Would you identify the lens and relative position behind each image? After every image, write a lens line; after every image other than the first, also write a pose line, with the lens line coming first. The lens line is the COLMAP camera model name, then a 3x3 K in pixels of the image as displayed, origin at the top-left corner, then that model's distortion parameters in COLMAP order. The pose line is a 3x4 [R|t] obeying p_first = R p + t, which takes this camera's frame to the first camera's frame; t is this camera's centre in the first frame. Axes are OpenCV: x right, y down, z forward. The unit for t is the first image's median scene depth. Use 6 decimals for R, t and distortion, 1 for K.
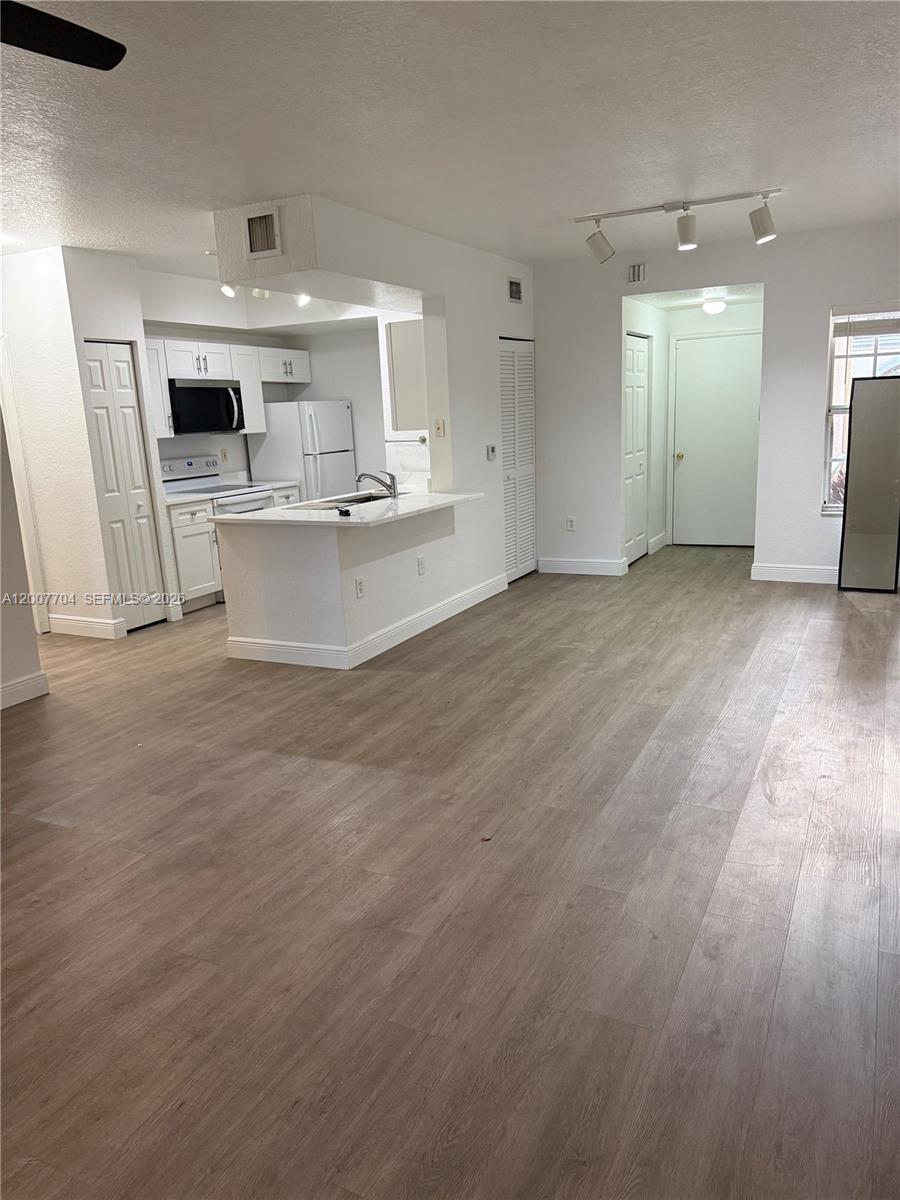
lens RADIAL K [[850.7, 0, 452.8], [0, 850.7, 600.3], [0, 0, 1]] dist [0.089415, -0.000039]
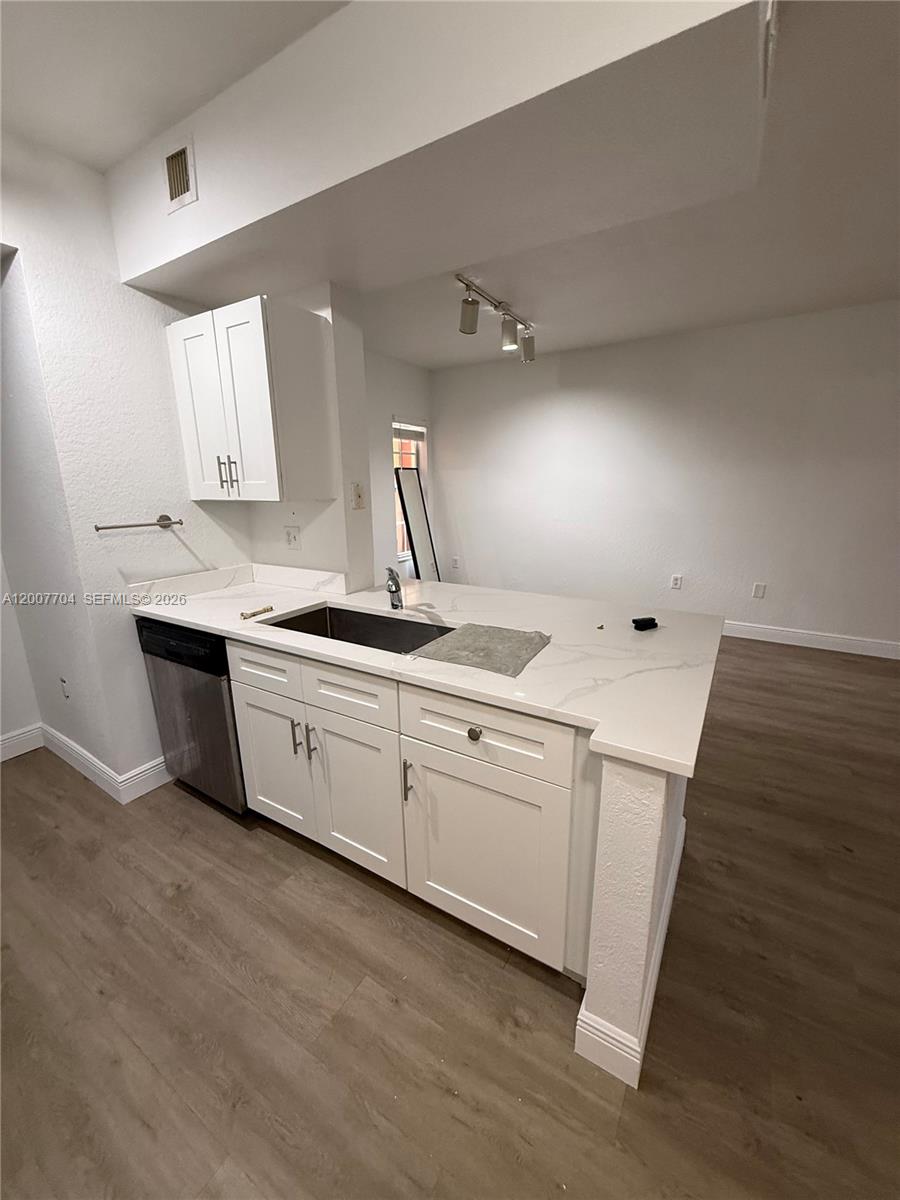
lens RADIAL K [[479.8, 0, 449.5], [0, 479.8, 596.4], [0, 0, 1]] dist [0.000399, 0.000554]
pose [[0.089935, -0.197494, 0.976170, -0.331967], [0.227939, 0.958208, 0.172860, -0.150415], [-0.969513, 0.206961, 0.131193, 0.773336]]
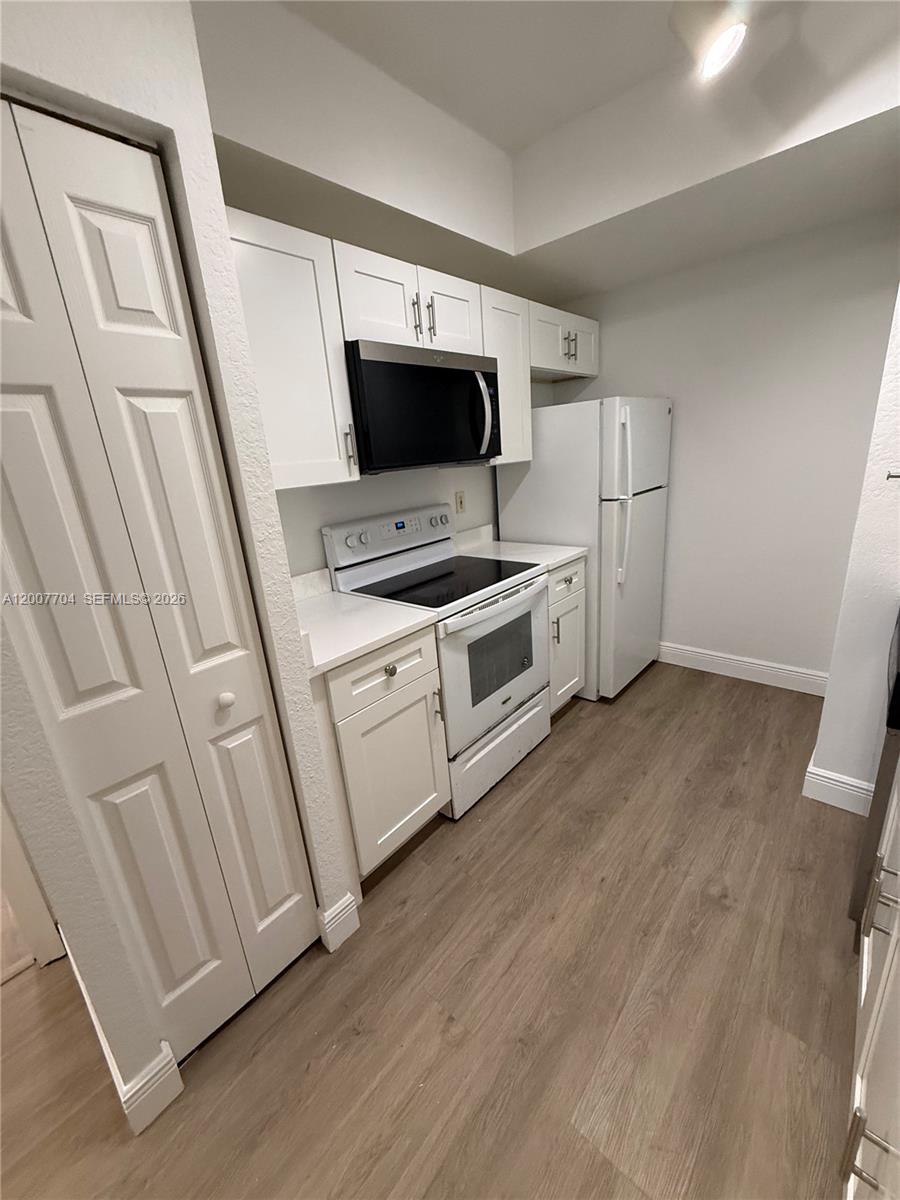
lens RADIAL K [[479.8, 0, 449.7], [0, 479.8, 597.5], [0, 0, 1]] dist [0.000399, 0.000554]
pose [[0.966428, 0.046836, -0.252634, -0.205288], [-0.023371, 0.995194, 0.095096, -0.148773], [0.255873, -0.085999, 0.962877, 0.742145]]
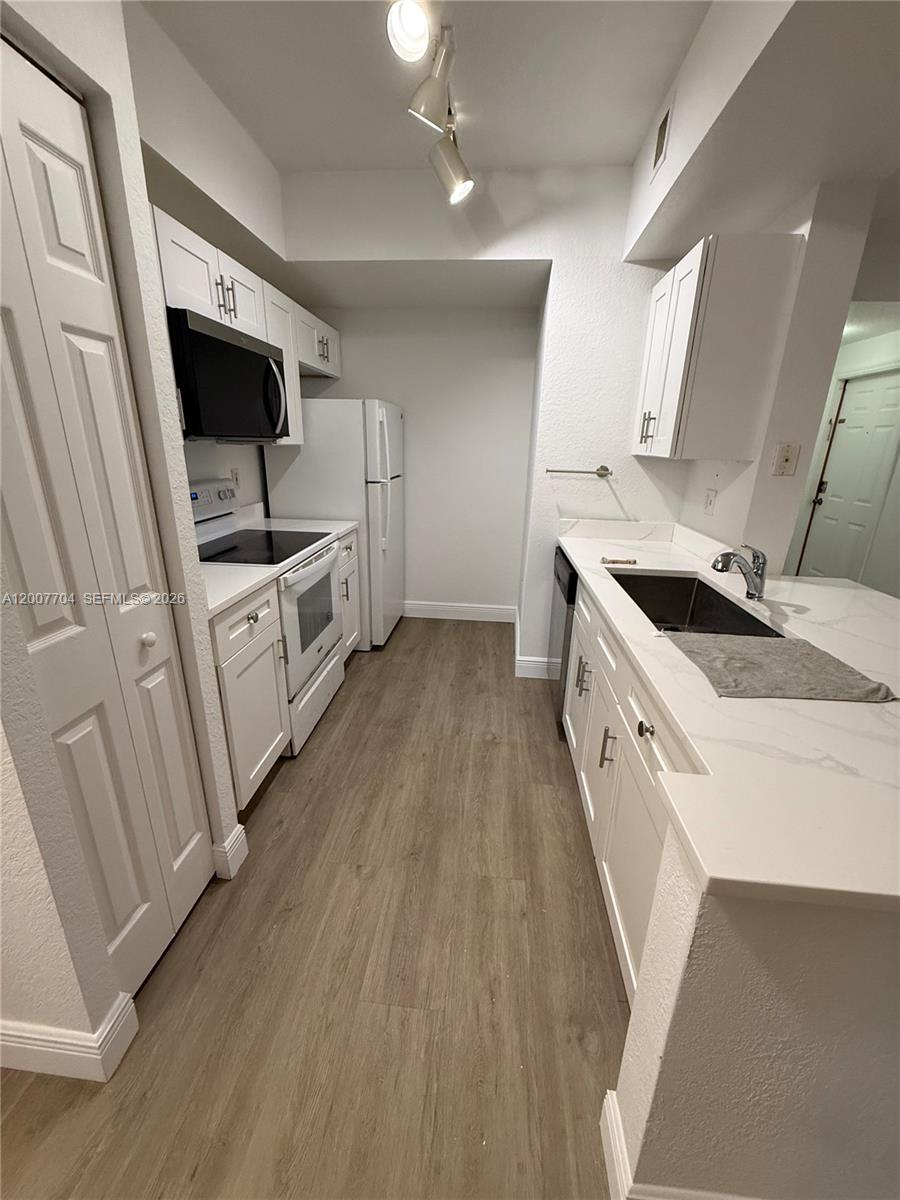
lens RADIAL K [[479.8, 0, 451.1], [0, 479.8, 596.1], [0, 0, 1]] dist [0.000399, 0.000554]
pose [[0.929190, -0.048044, 0.366466, -0.279395], [0.015075, 0.995617, 0.092303, -0.126499], [-0.369295, -0.080243, 0.925842, 0.681450]]
